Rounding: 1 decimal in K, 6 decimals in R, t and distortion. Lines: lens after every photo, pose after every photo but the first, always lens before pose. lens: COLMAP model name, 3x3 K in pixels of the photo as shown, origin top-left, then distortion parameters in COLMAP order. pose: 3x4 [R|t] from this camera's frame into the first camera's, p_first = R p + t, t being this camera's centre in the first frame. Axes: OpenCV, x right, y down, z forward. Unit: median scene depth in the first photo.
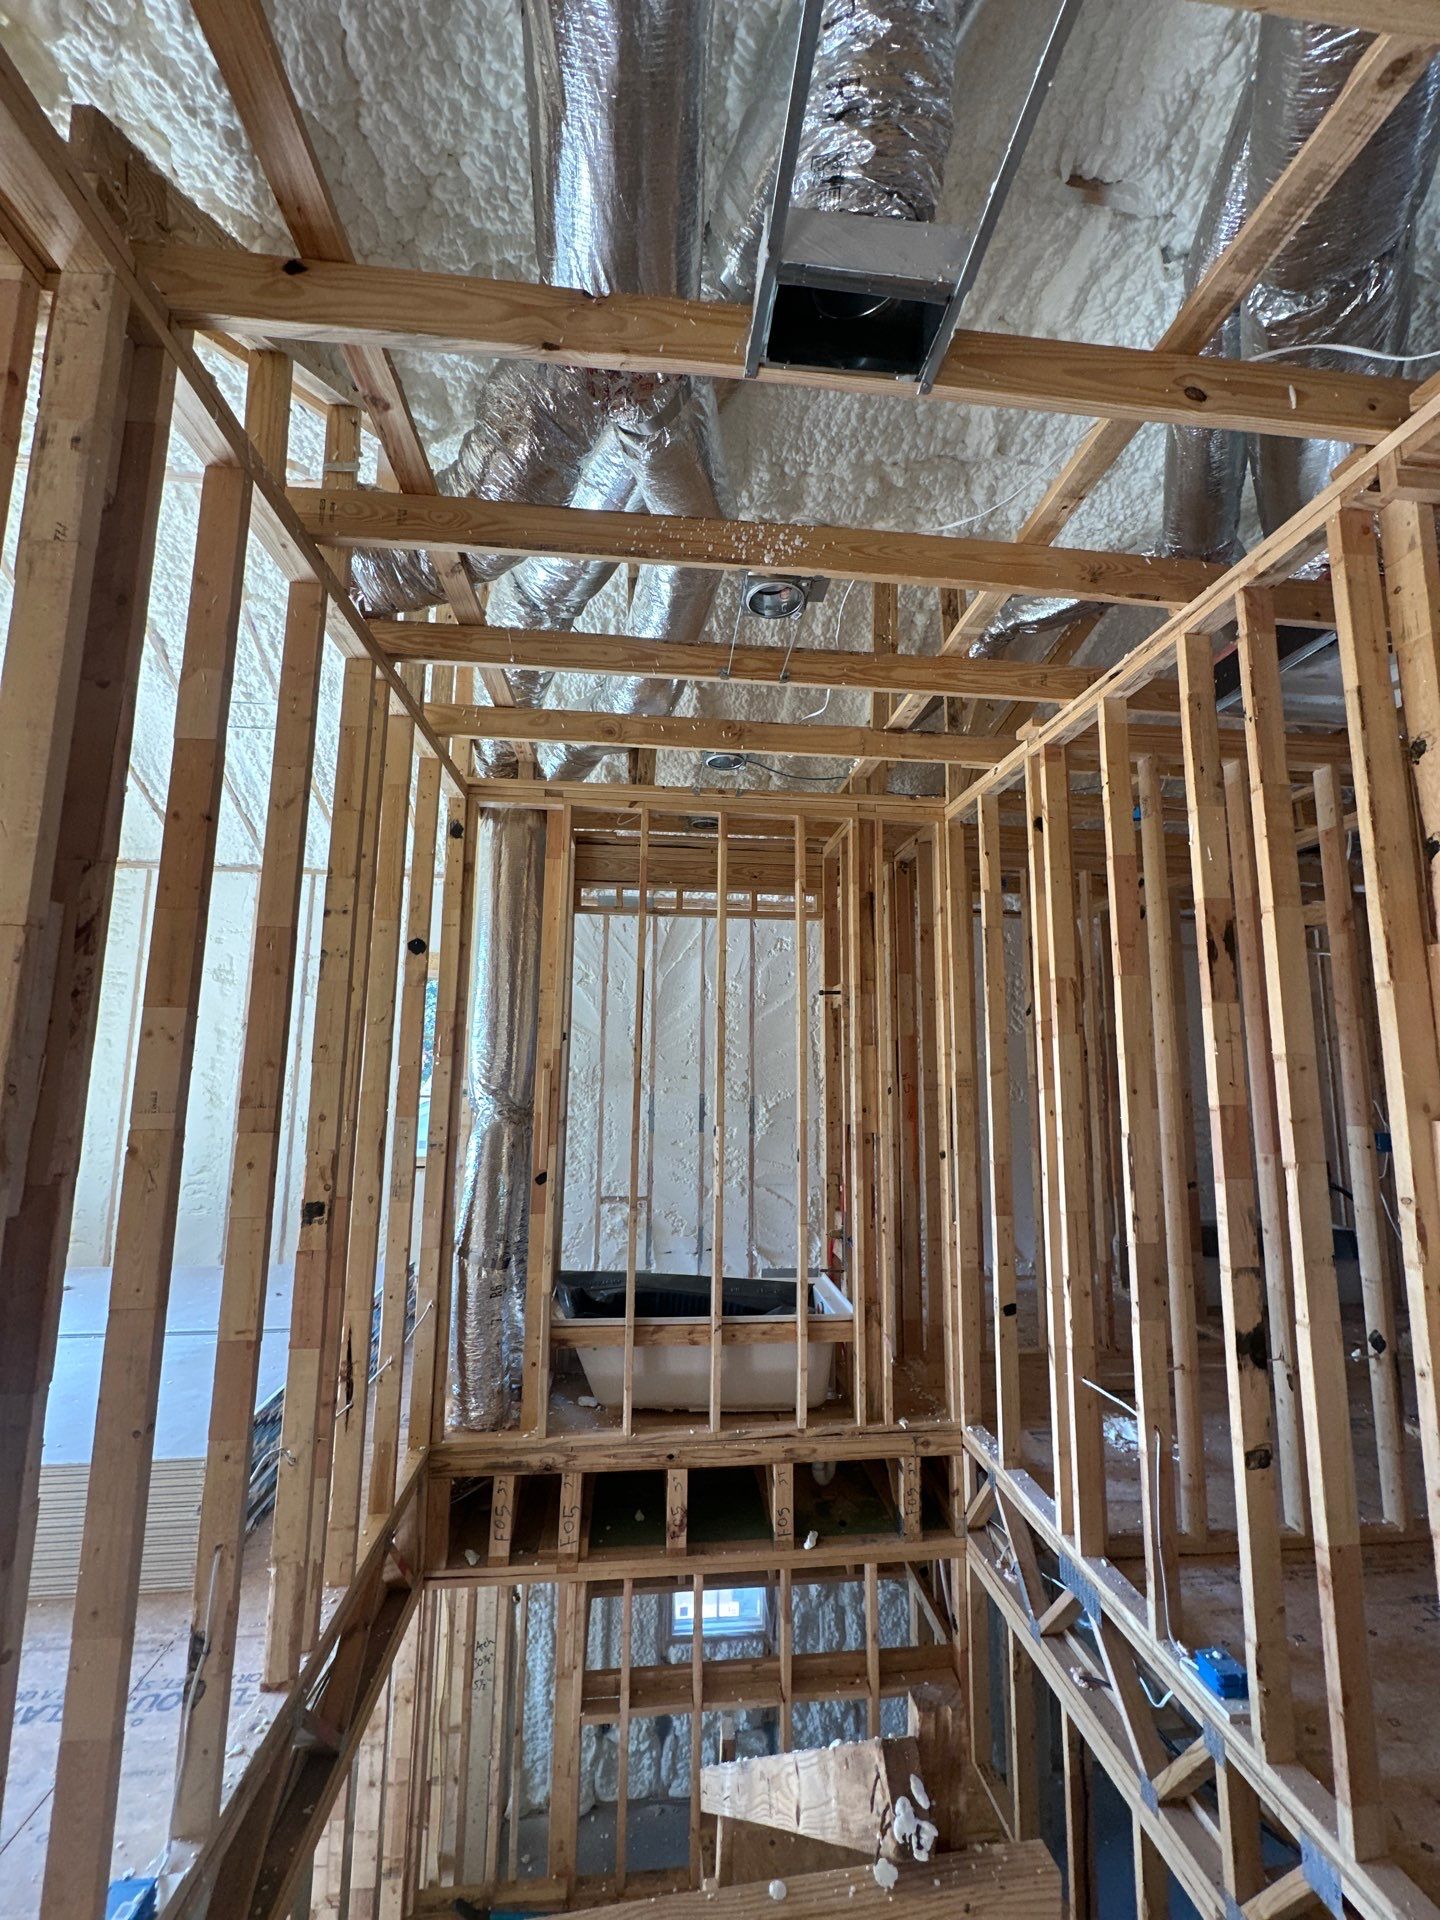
lens RADIAL K [[763.3, 0, 720.0], [0, 763.3, 966.0], [0, 0, 1]] dist [-0.004261, 0.000557]
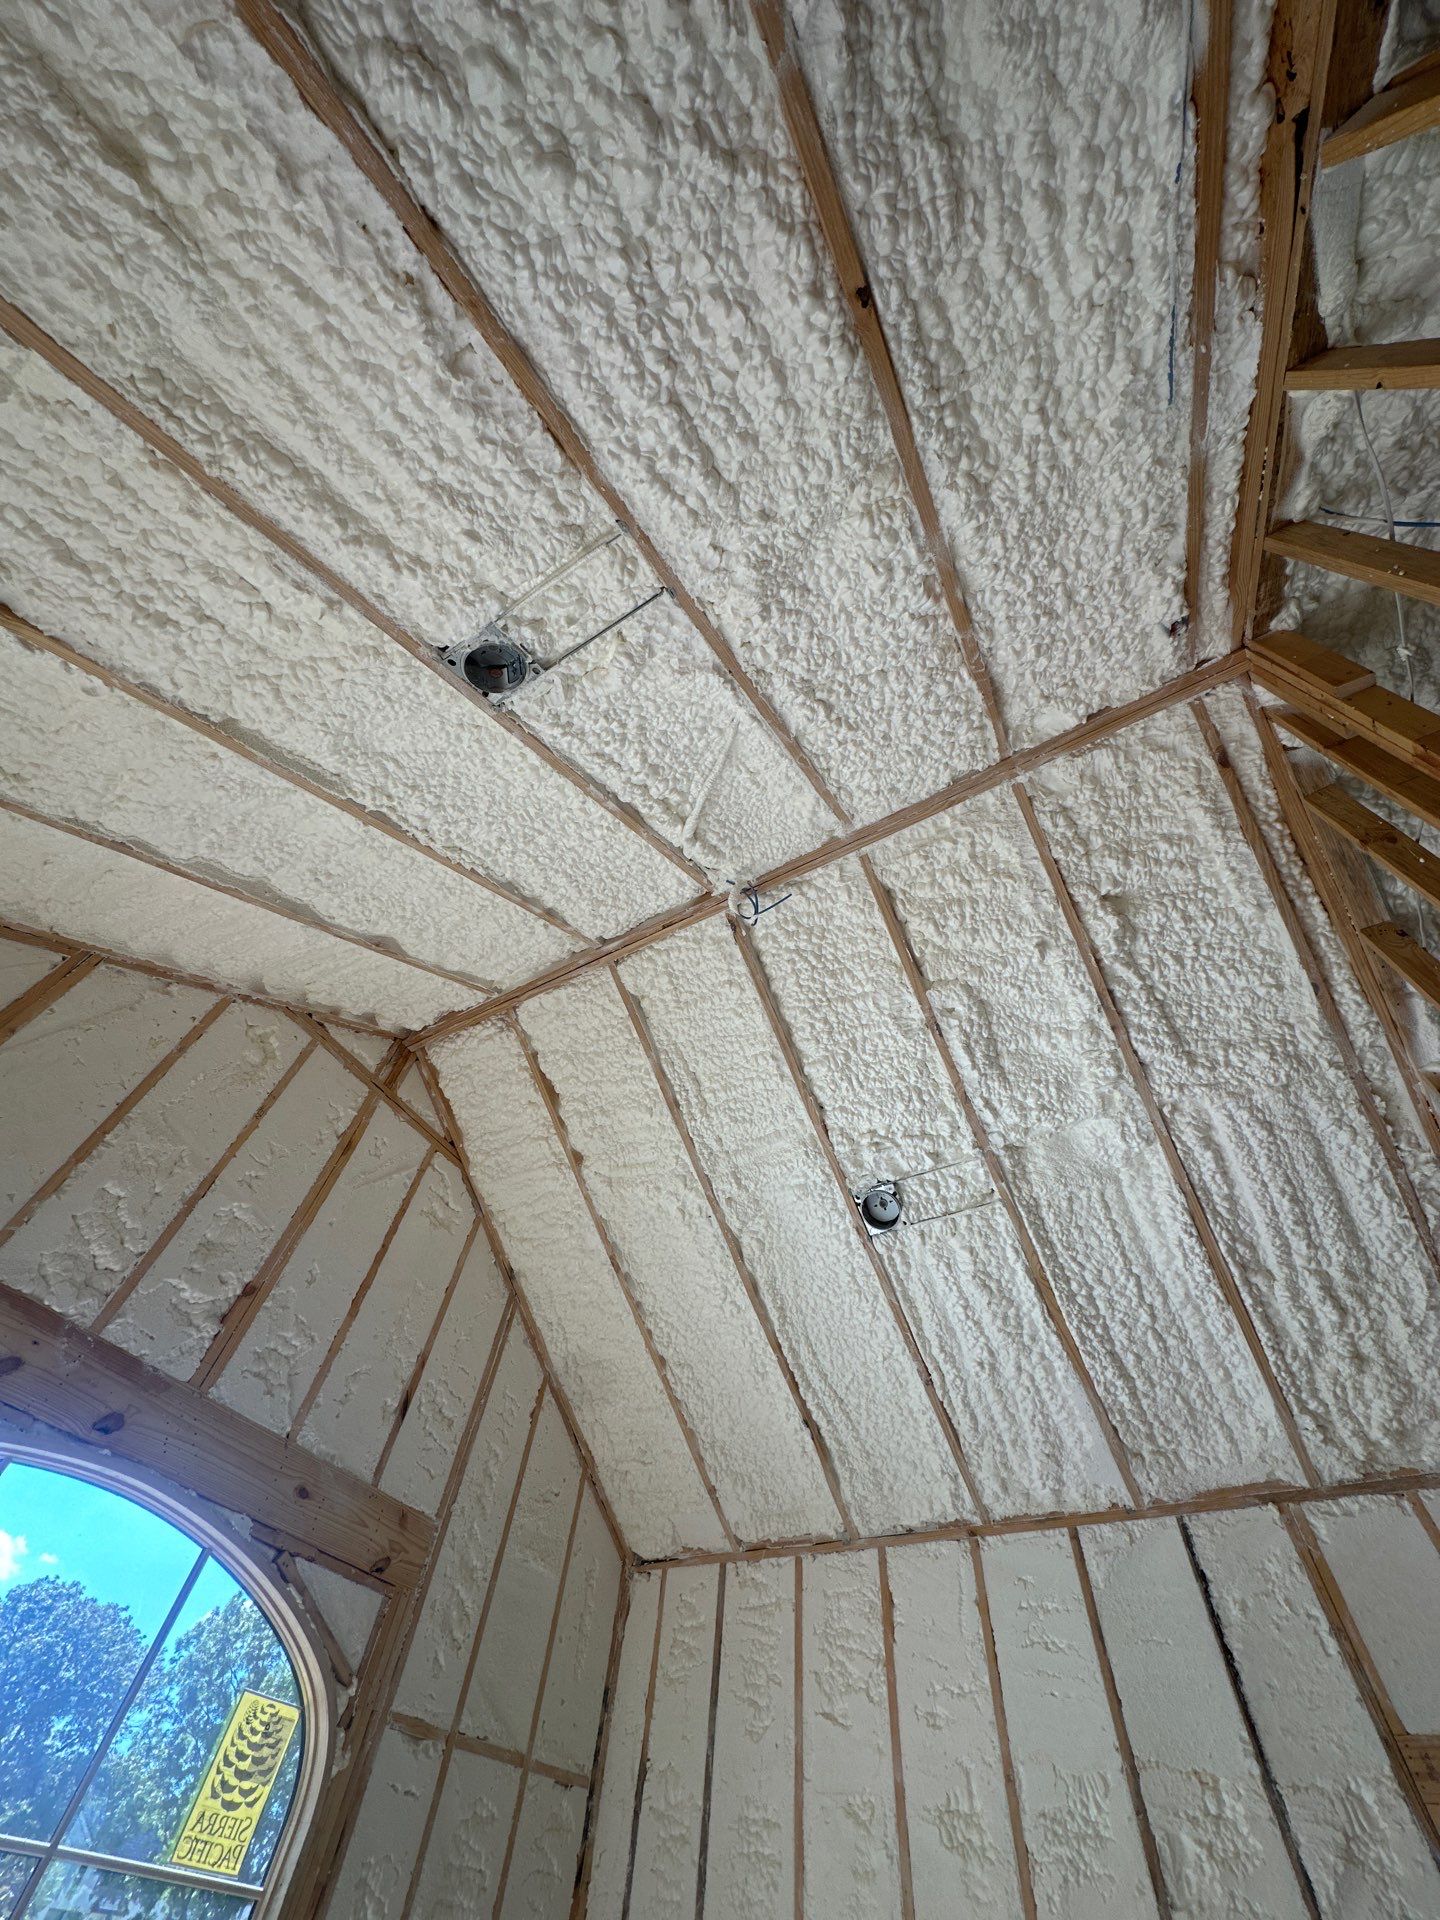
lens RADIAL K [[763.3, 0, 722.5], [0, 763.3, 959.5], [0, 0, 1]] dist [-0.004261, 0.000557]
pose [[0.807676, -0.445232, -0.386560, -0.835530], [0.006518, 0.662303, -0.749208, 0.014815], [0.589591, 0.602597, 0.537828, 0.861021]]
